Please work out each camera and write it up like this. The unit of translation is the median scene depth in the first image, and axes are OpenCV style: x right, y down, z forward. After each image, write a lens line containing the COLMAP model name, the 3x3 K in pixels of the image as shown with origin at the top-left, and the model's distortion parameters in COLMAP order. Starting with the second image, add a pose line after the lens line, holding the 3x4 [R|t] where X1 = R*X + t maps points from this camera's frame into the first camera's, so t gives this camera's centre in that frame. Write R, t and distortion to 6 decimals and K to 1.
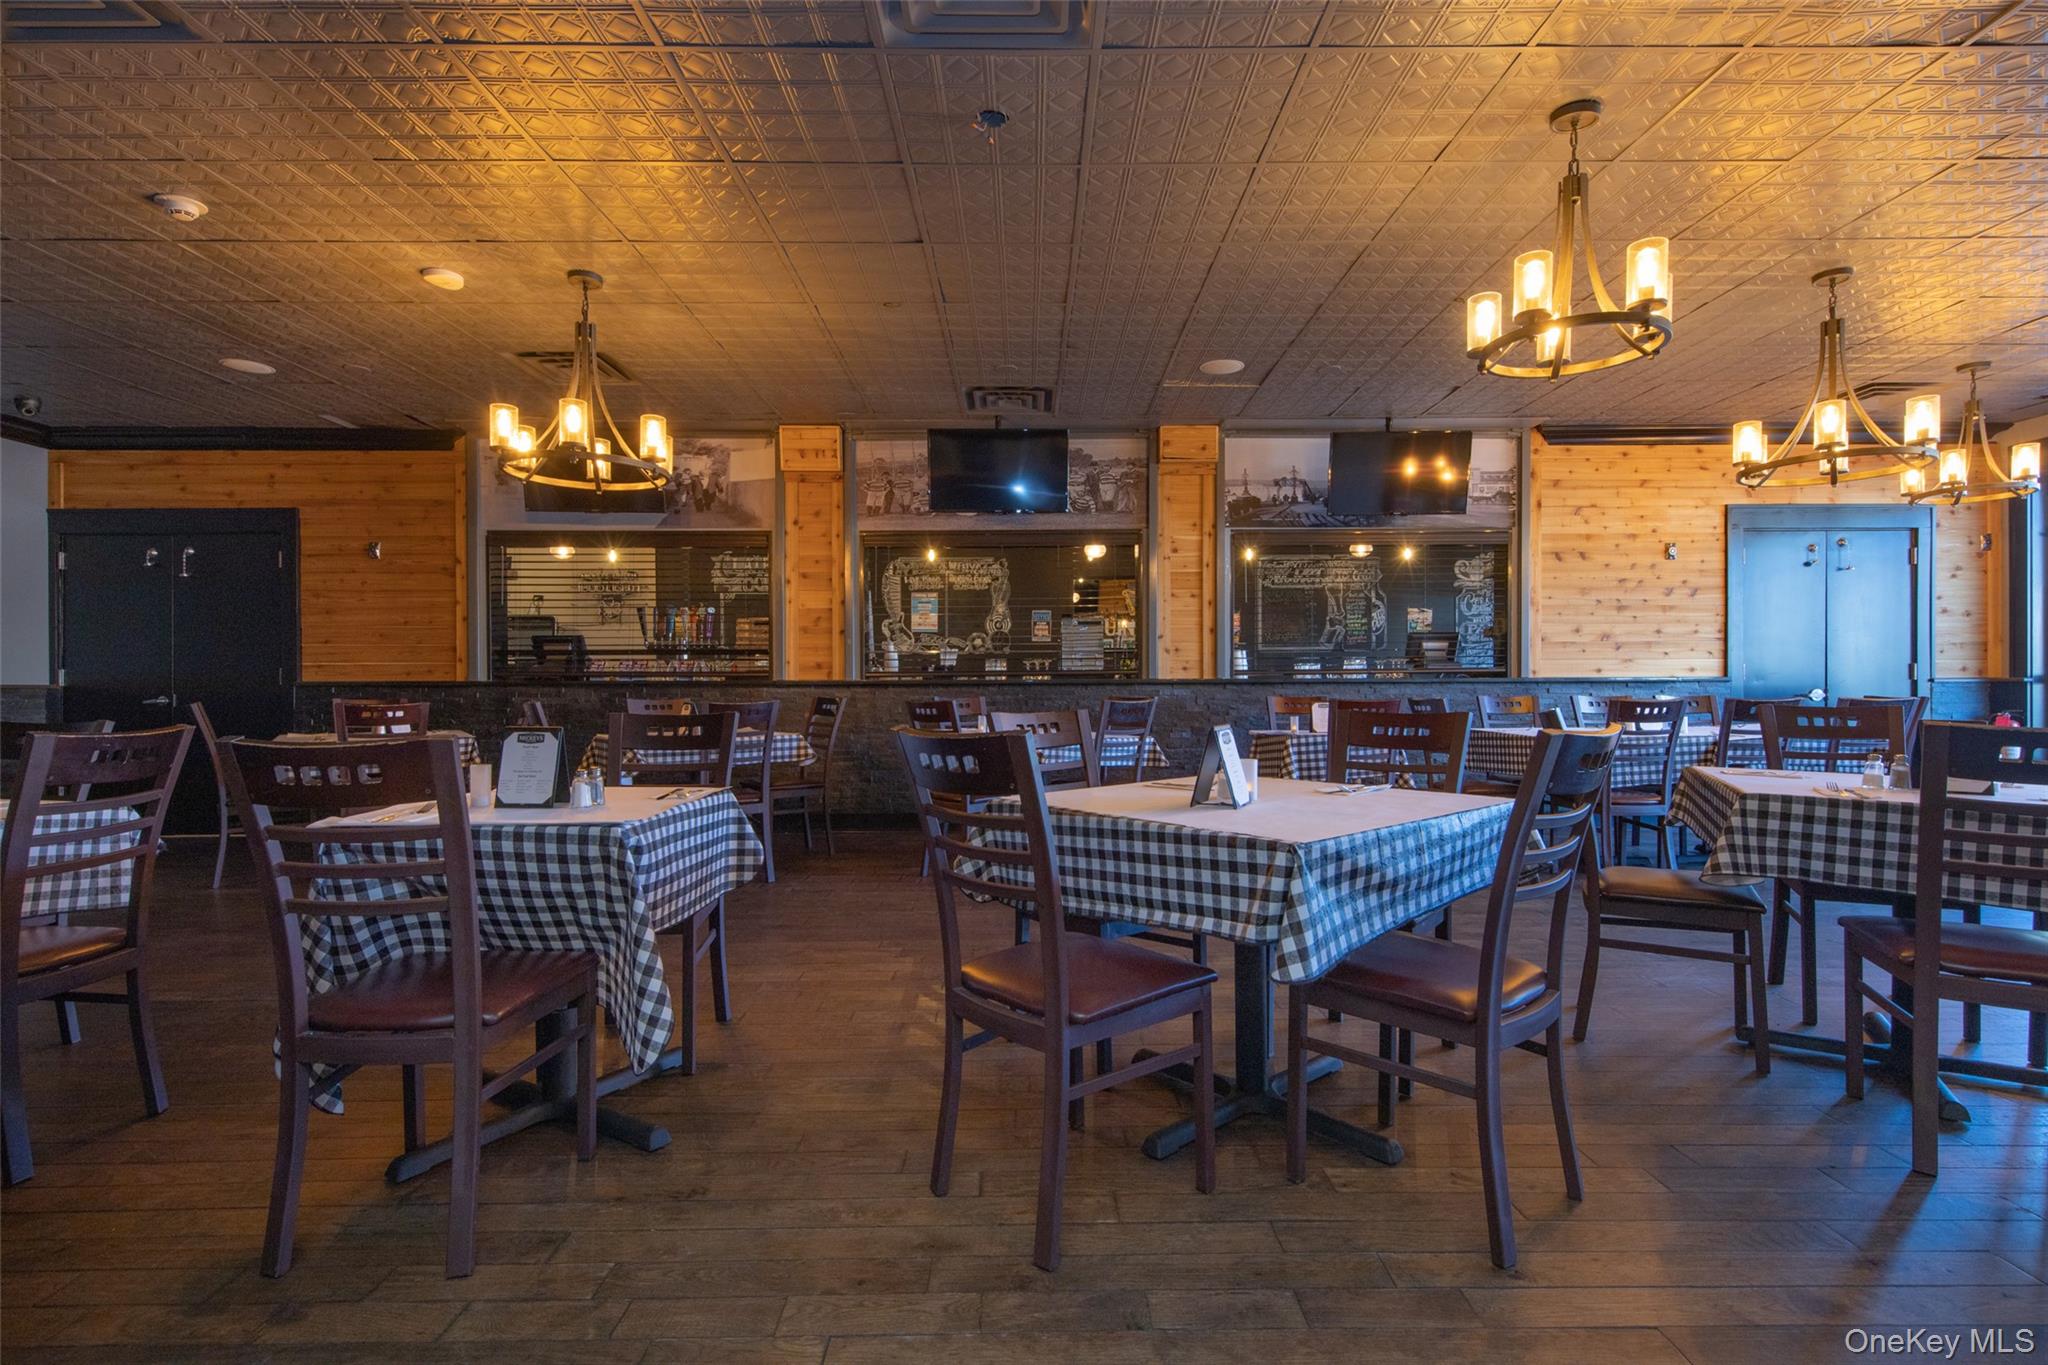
lens RADIAL K [[962.2, 0, 1024.0], [0, 962.2, 682.5], [0, 0, 1]] dist [0.012659, -0.006075]
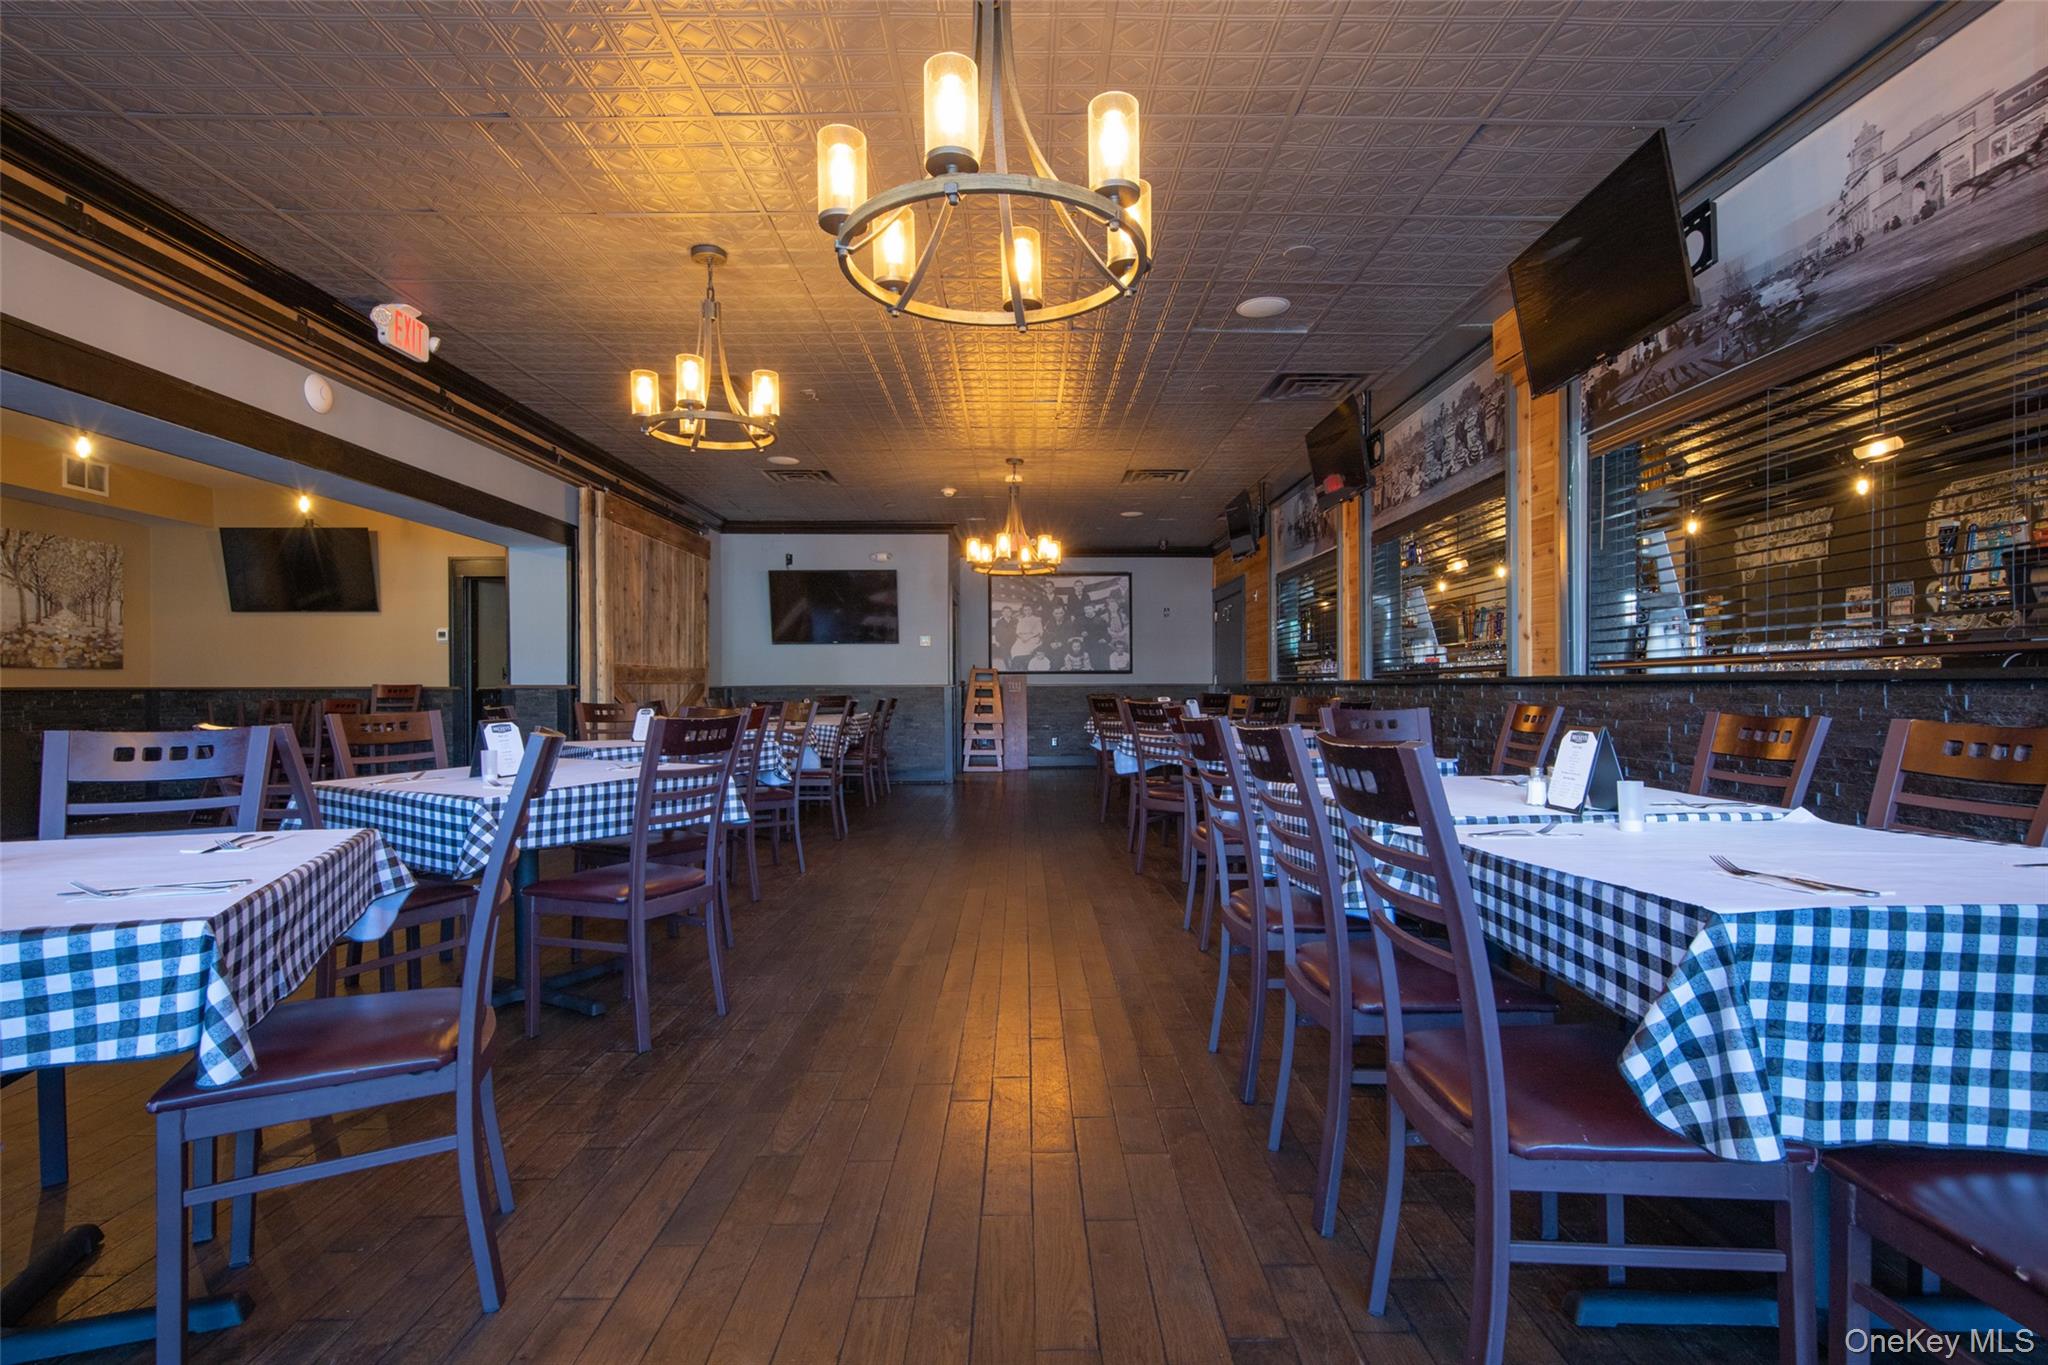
lens RADIAL K [[962.2, 0, 1024.0], [0, 962.2, 682.5], [0, 0, 1]] dist [0.012659, -0.006075]
pose [[-0.001181, -0.001837, -0.999998, 0.838959], [0.007130, 0.999973, -0.001846, -0.000809], [0.999974, -0.007132, -0.001168, 0.634824]]
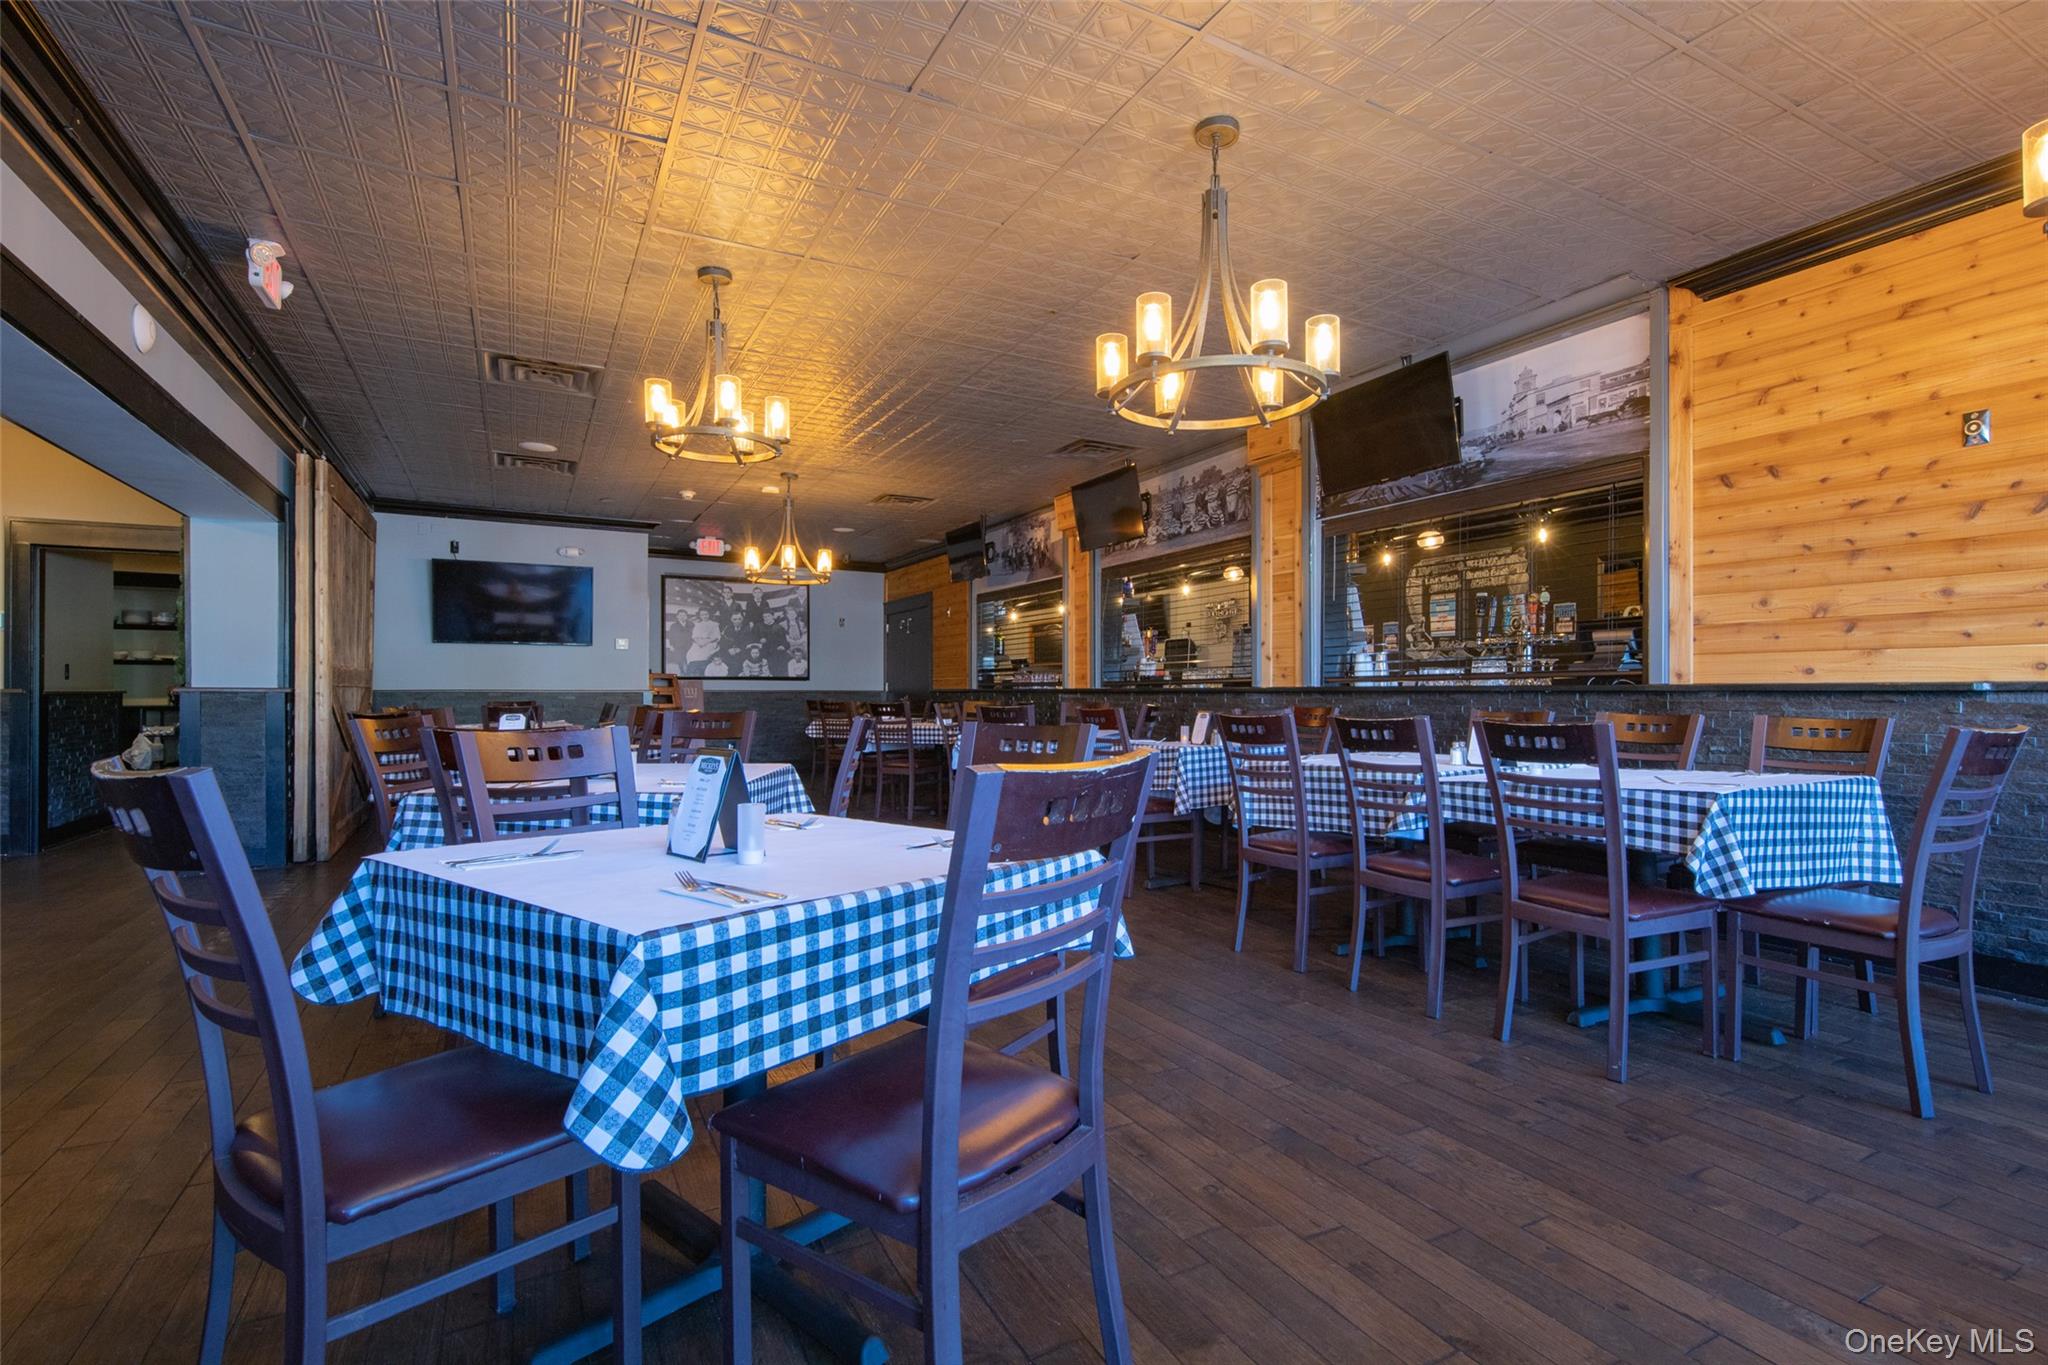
lens RADIAL K [[962.2, 0, 1024.0], [0, 962.2, 682.5], [0, 0, 1]] dist [0.012659, -0.006075]
pose [[0.462411, -0.006541, -0.886641, 0.882386], [0.000402, 0.999974, -0.007168, -0.001688], [0.886665, 0.002958, 0.462402, 0.337669]]
